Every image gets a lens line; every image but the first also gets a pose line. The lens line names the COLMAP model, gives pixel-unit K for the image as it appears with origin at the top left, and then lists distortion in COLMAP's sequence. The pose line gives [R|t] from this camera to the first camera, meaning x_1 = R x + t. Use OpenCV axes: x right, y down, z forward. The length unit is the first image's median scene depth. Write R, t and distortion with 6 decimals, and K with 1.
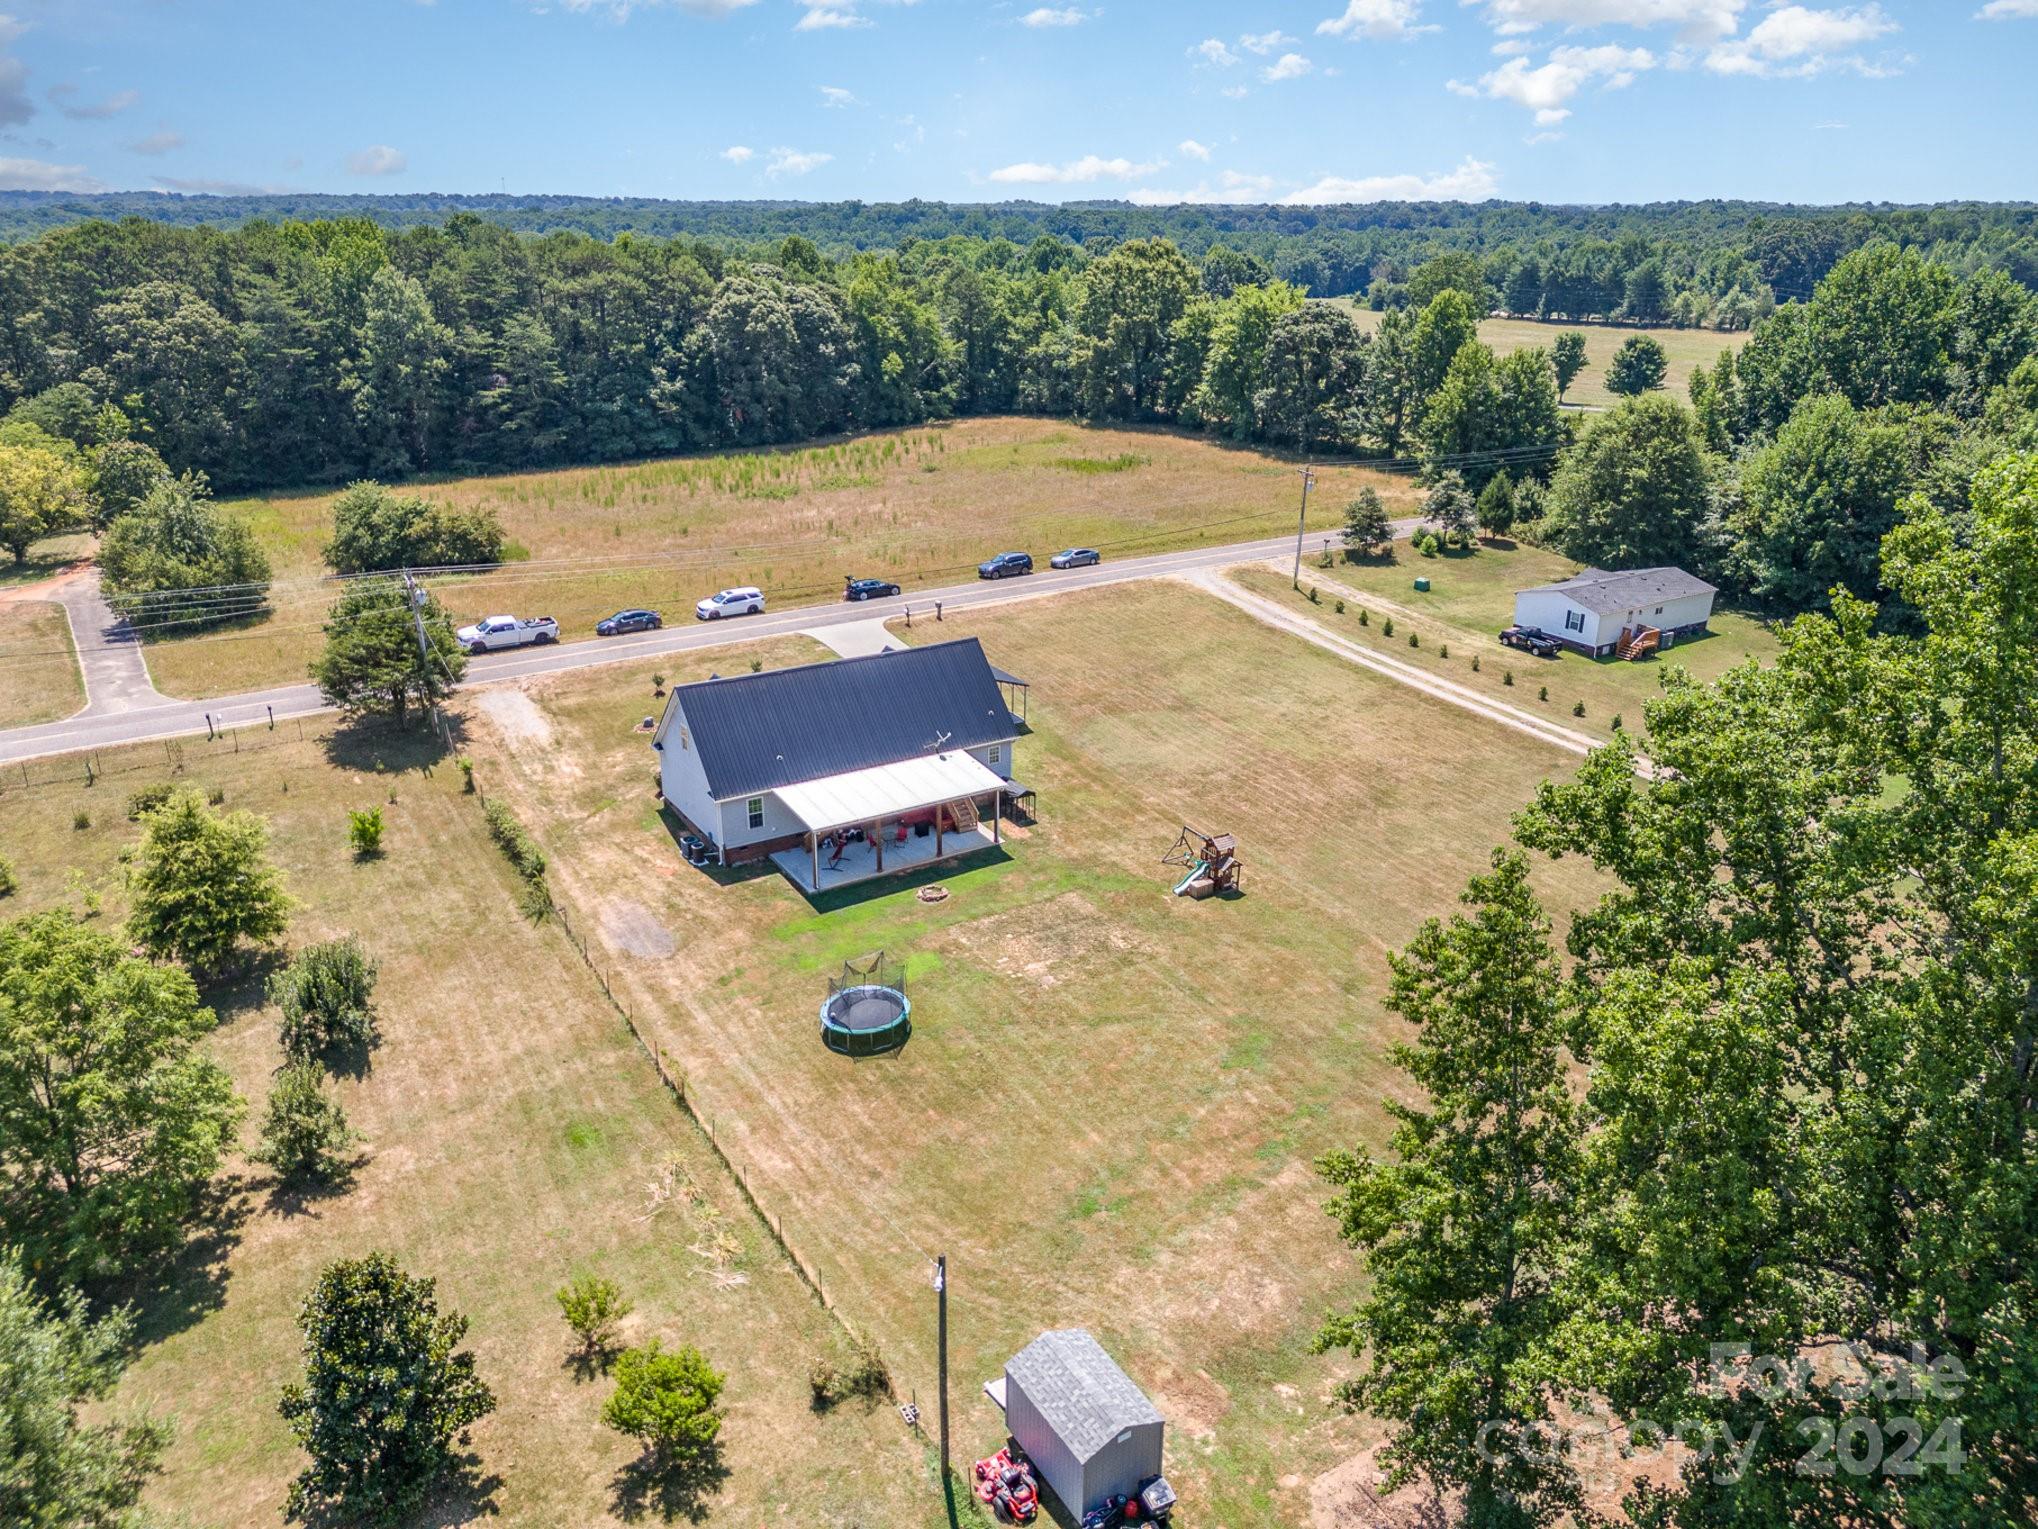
lens RADIAL K [[1413.2, 0, 1028.8], [0, 1413.2, 765.9], [0, 0, 1]] dist [0.020450, -0.018378]
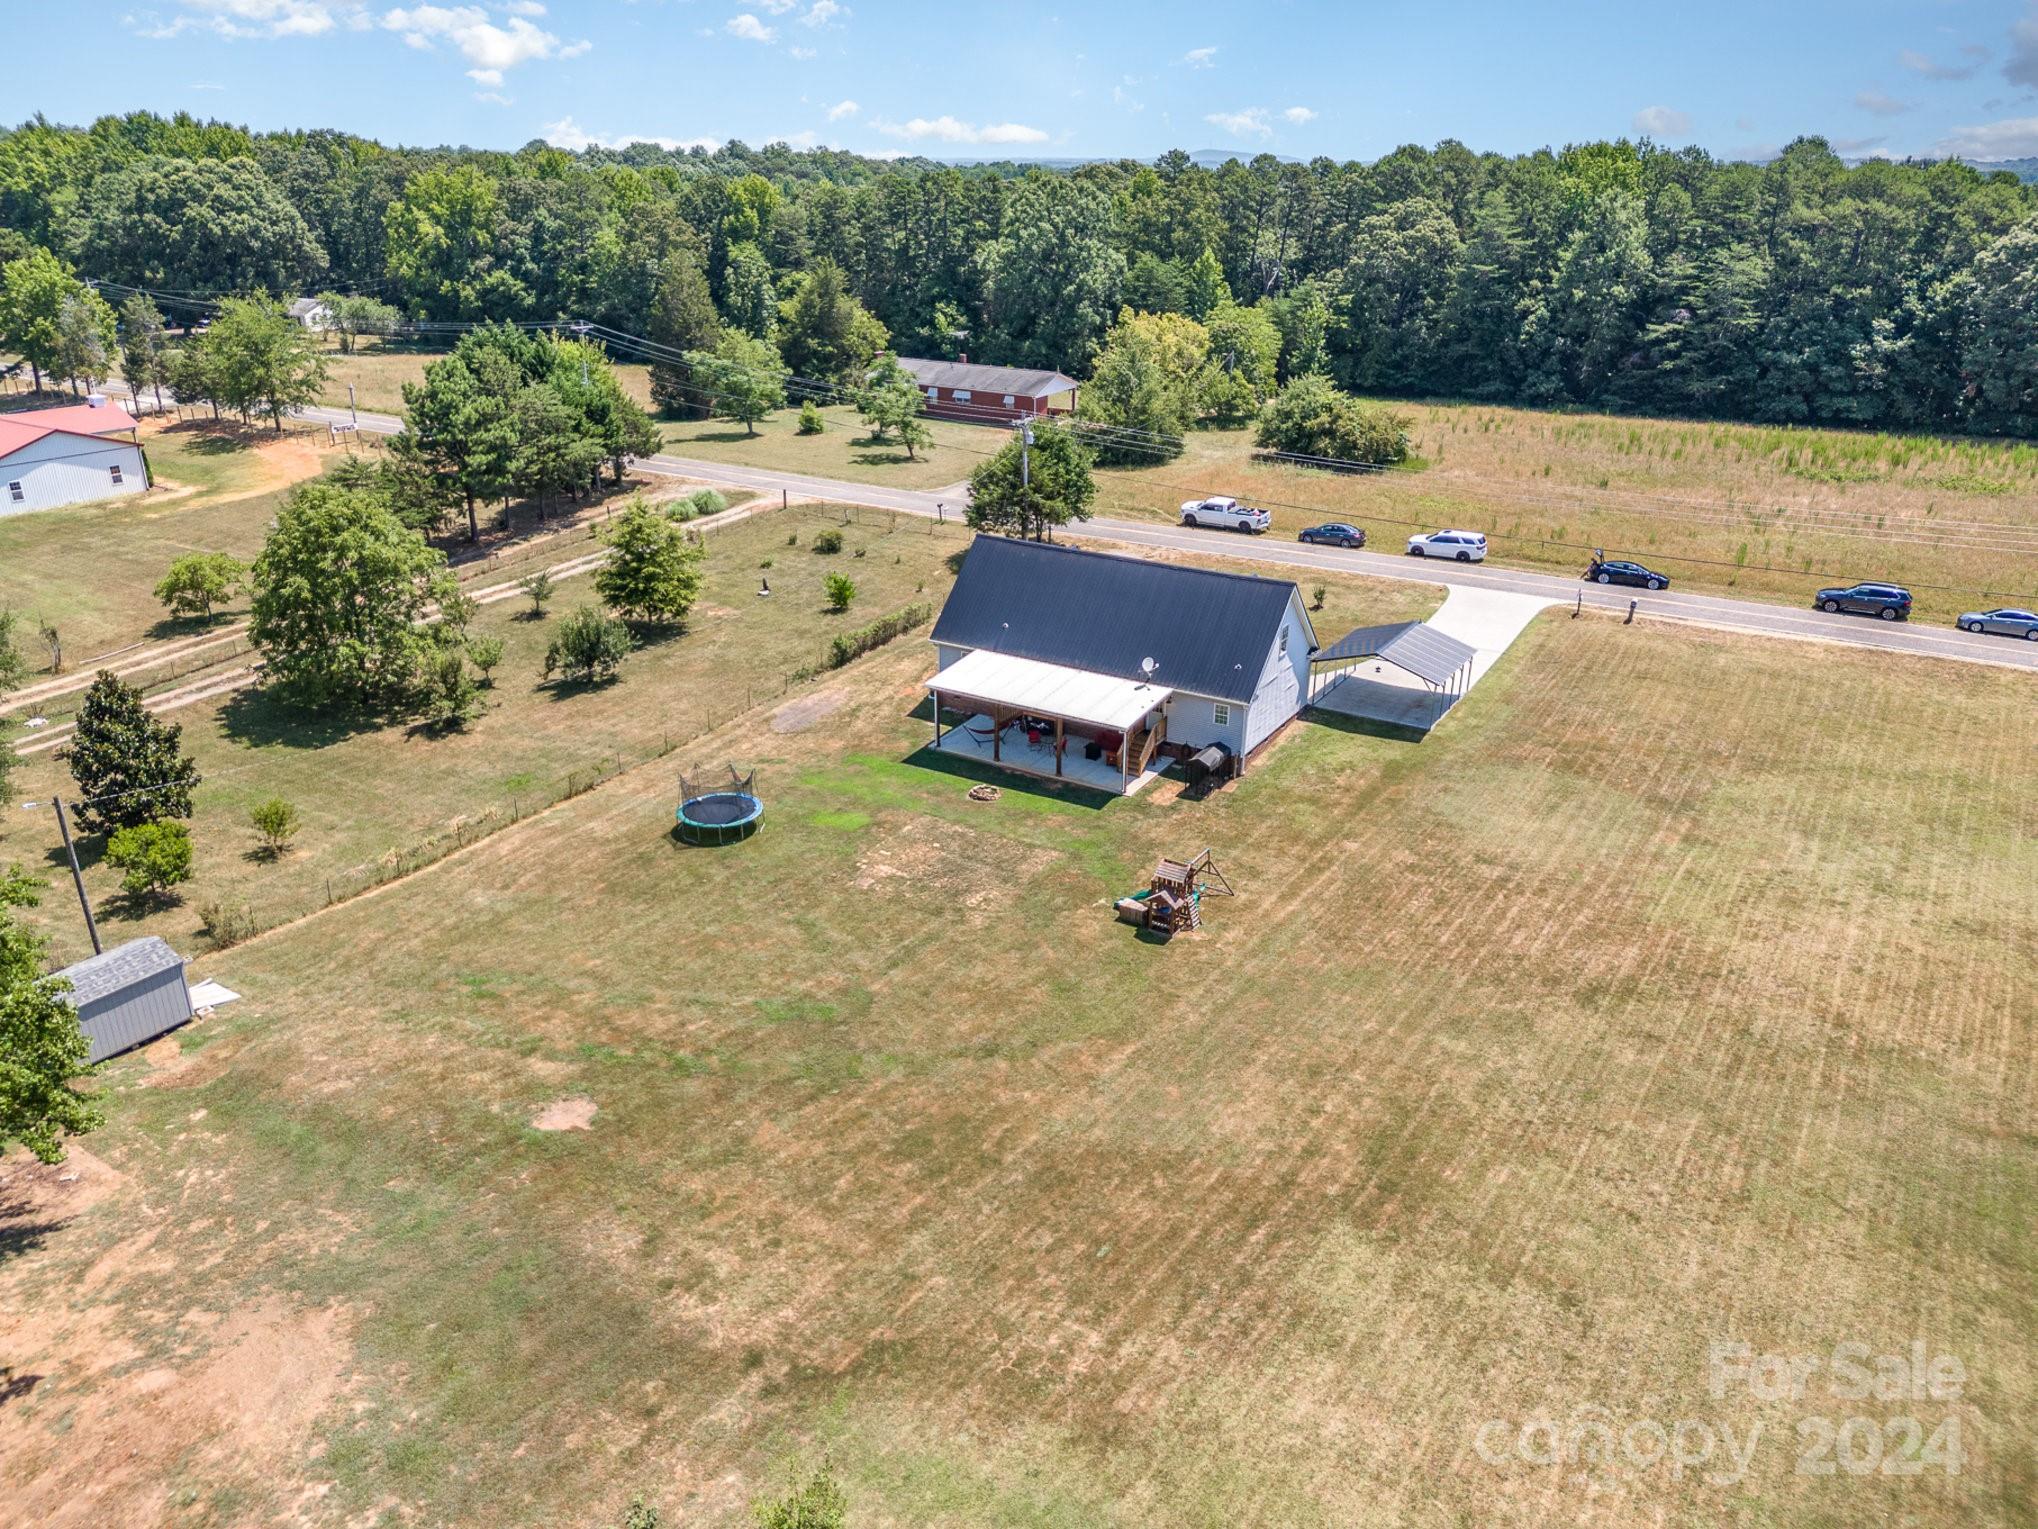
lens RADIAL K [[1413.2, 0, 1011.8], [0, 1413.2, 758.0], [0, 0, 1]] dist [0.020450, -0.018378]
pose [[0.430206, 0.341213, -0.835761, 0.506941], [-0.329444, 0.921304, 0.206556, -0.093118], [0.840469, 0.186475, 0.508762, 0.372614]]
